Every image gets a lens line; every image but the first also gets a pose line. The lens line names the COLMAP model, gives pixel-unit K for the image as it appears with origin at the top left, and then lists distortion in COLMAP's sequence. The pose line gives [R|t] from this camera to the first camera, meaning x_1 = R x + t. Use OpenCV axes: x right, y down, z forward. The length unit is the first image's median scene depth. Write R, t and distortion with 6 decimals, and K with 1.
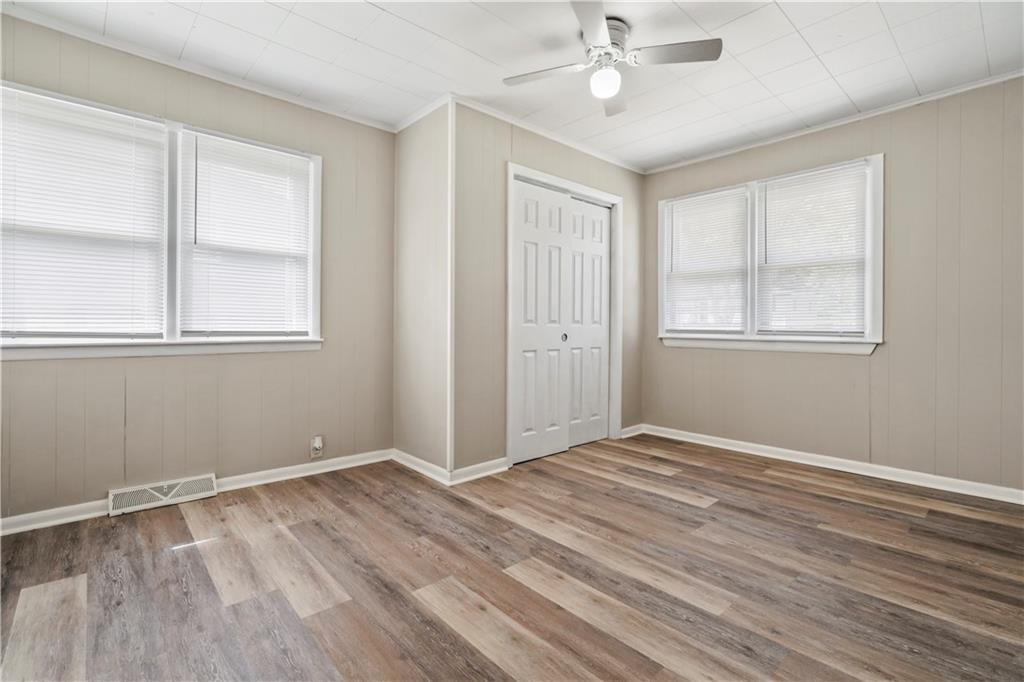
lens RADIAL K [[472.0, 0, 516.3], [0, 472.0, 325.8], [0, 0, 1]] dist [-0.003738, 0.000423]
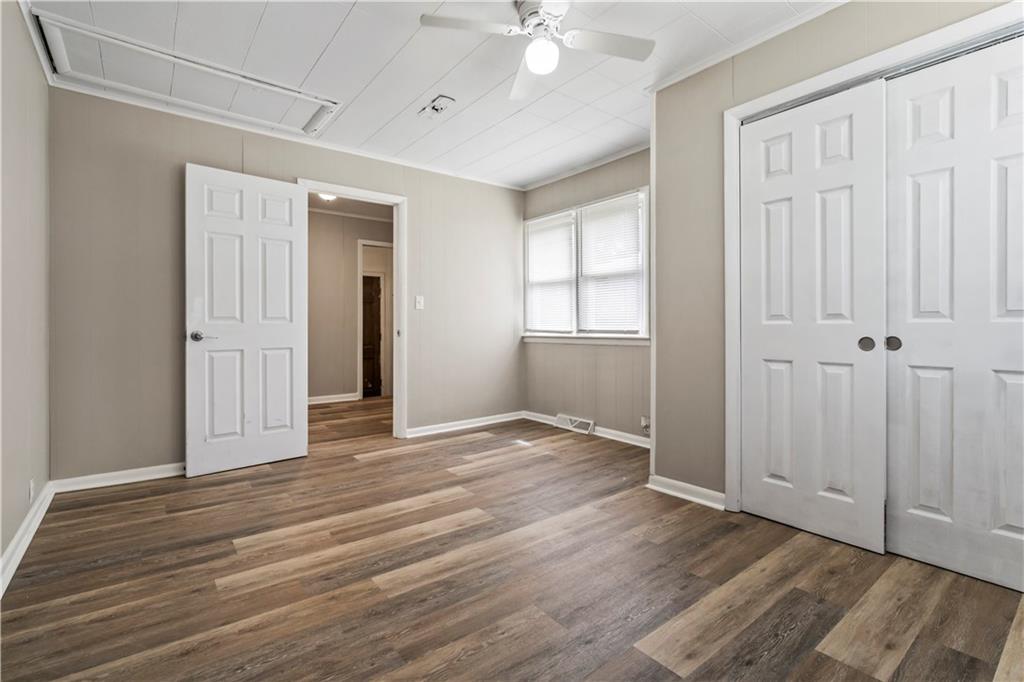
lens RADIAL K [[472.0, 0, 516.3], [0, 472.0, 325.8], [0, 0, 1]] dist [-0.003738, 0.000423]
pose [[-0.075383, -0.007610, -0.997126, 1.005701], [0.006188, 0.999948, -0.008099, 0.009276], [0.997135, -0.006781, -0.075332, 0.936088]]
